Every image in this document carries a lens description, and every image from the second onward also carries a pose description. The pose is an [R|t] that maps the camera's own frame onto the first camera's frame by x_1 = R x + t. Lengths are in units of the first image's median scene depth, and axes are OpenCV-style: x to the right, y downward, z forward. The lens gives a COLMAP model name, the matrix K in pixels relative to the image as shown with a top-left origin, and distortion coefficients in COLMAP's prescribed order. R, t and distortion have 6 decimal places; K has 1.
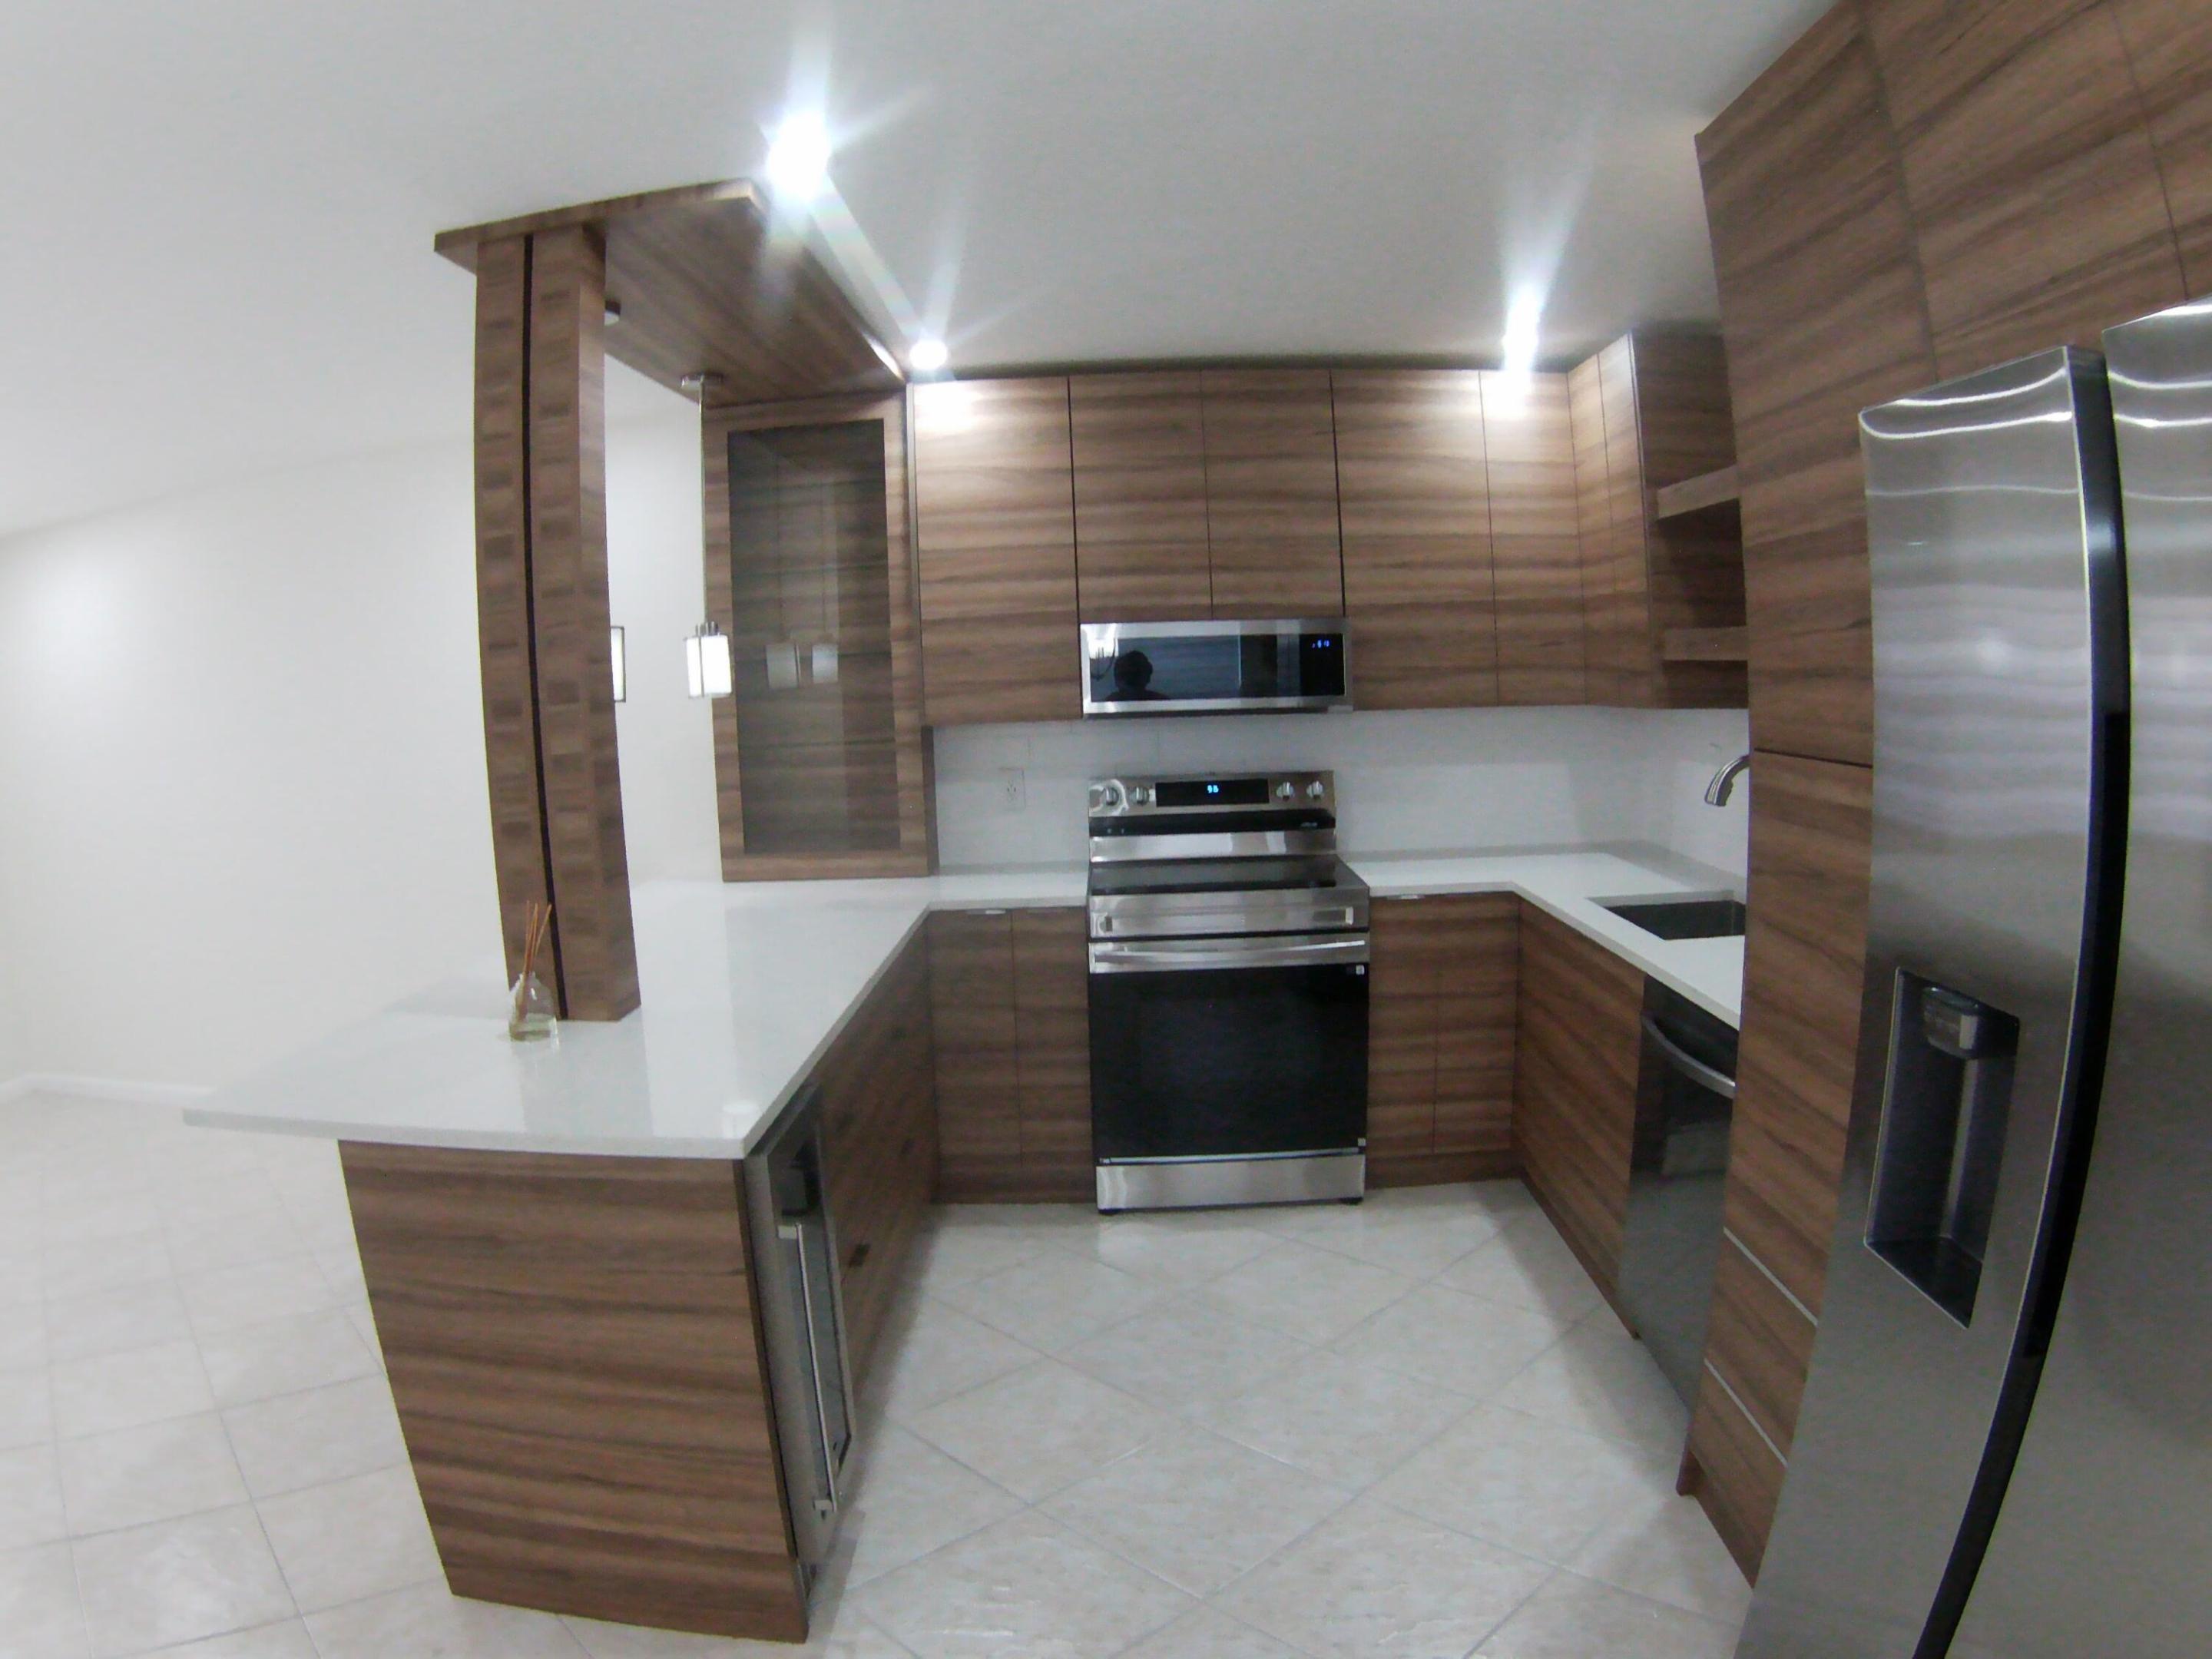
lens RADIAL K [[1394.5, 0, 1106.0], [0, 1394.5, 829.5], [0, 0, 1]] dist [-0.345031, 0.130991]
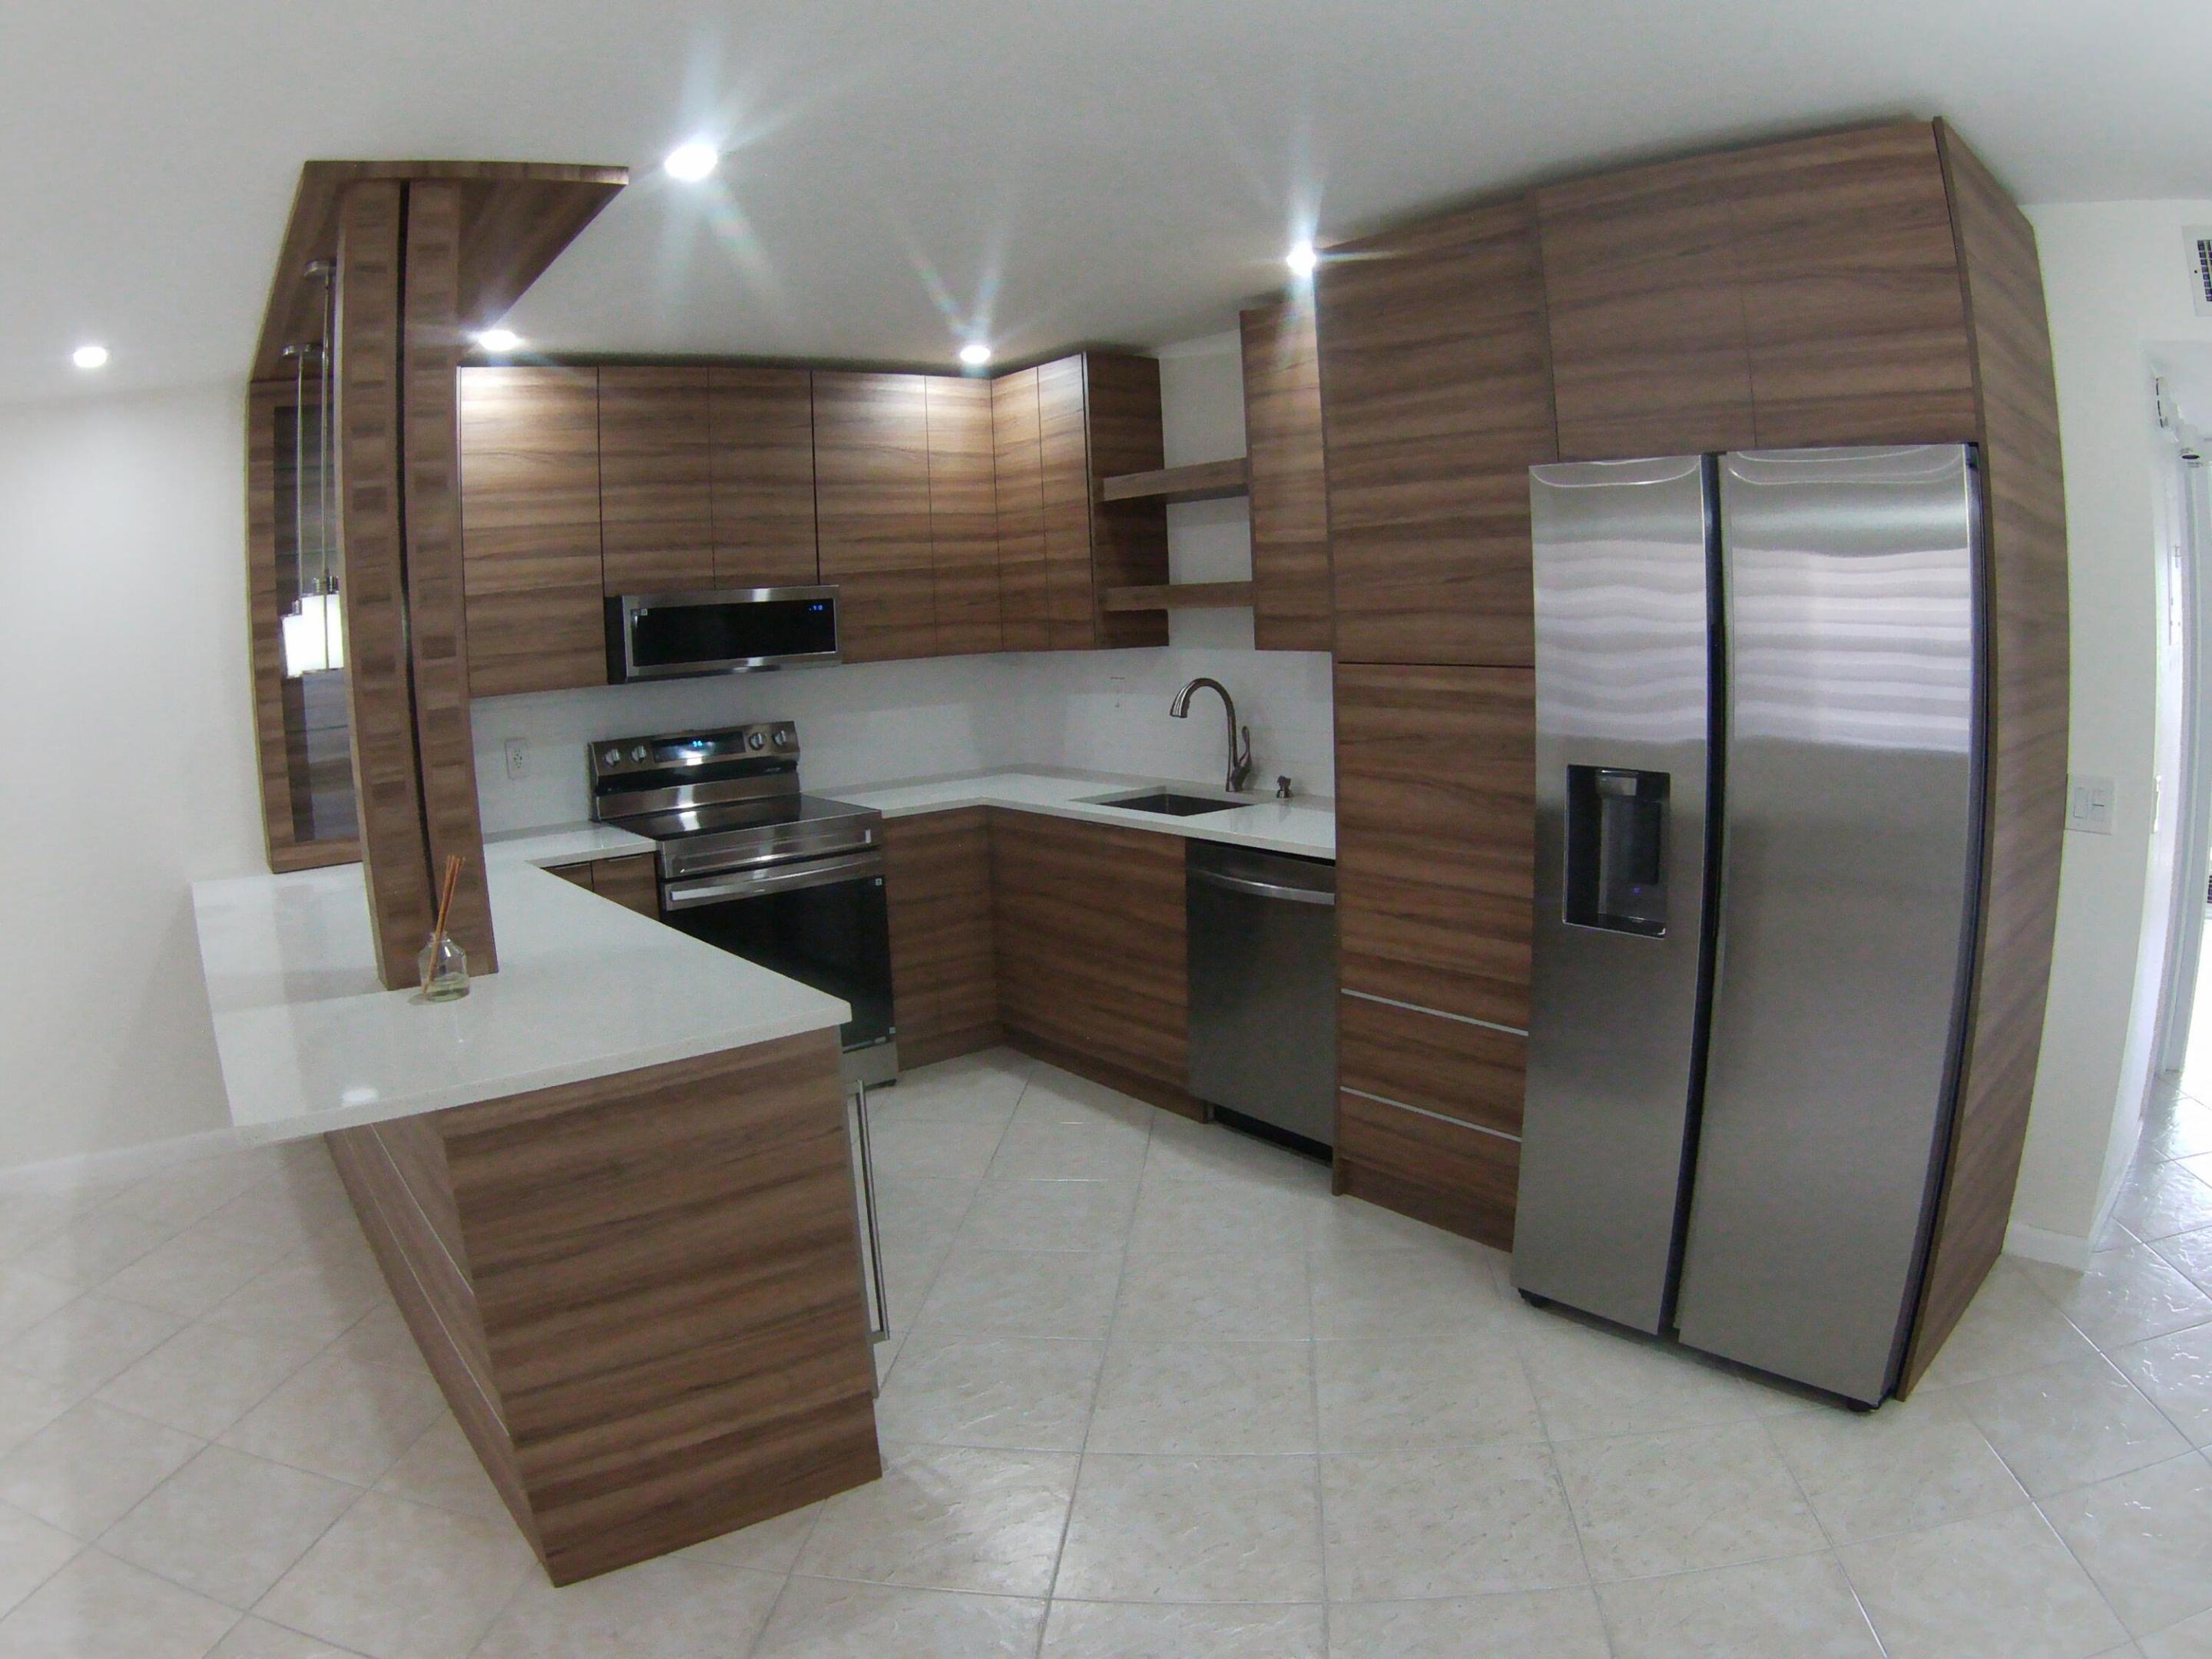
lens RADIAL K [[1394.5, 0, 1106.0], [0, 1394.5, 829.5], [0, 0, 1]] dist [-0.345031, 0.130991]
pose [[0.765441, -0.093679, 0.636650, -0.397680], [0.085038, 0.995396, 0.044226, 0.020519], [-0.637862, 0.020287, 0.769883, -0.035068]]
